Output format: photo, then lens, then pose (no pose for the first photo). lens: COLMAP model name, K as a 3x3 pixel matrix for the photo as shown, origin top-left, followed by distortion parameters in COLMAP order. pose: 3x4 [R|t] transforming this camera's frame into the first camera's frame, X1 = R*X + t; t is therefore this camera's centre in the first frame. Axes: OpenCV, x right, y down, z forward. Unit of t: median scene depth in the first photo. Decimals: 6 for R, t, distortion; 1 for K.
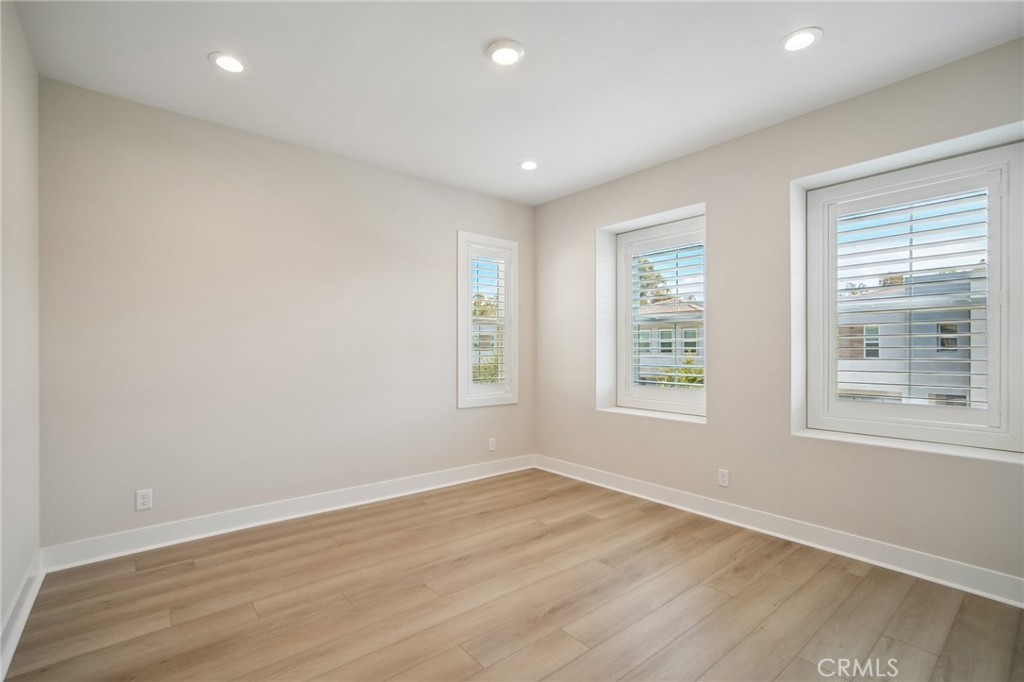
lens RADIAL K [[474.7, 0, 507.0], [0, 474.7, 347.2], [0, 0, 1]] dist [-0.001085, 0.000348]
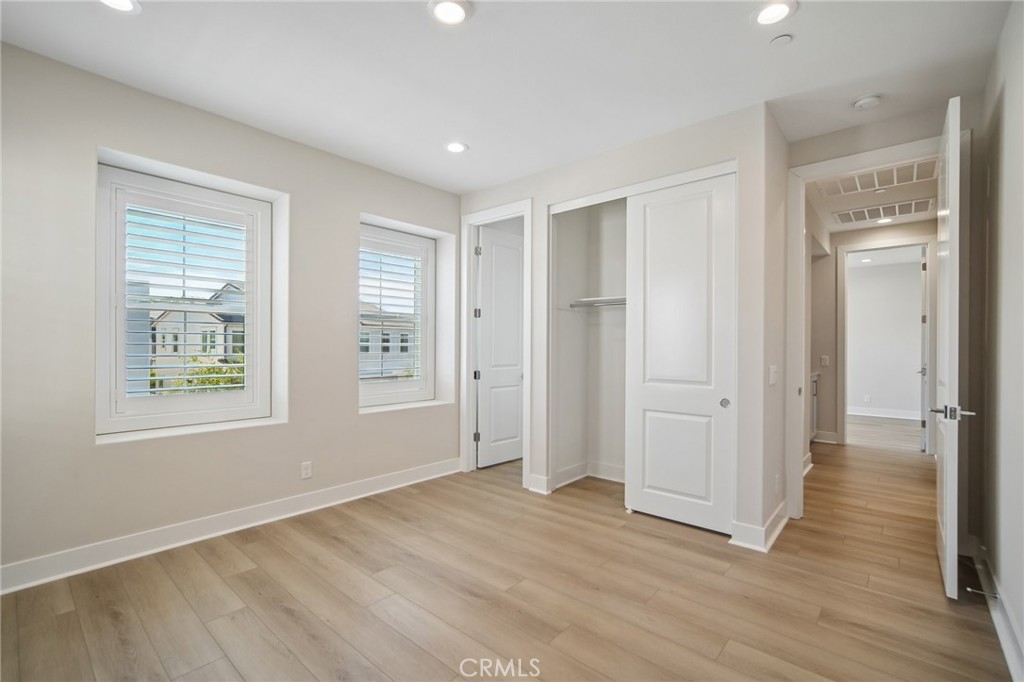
lens RADIAL K [[474.7, 0, 507.0], [0, 474.7, 347.2], [0, 0, 1]] dist [-0.001085, 0.000348]
pose [[-0.187833, 0.001816, 0.982199, -0.684014], [-0.010158, 0.999941, -0.003792, 0.007403], [-0.982148, -0.010689, -0.187804, 0.821599]]
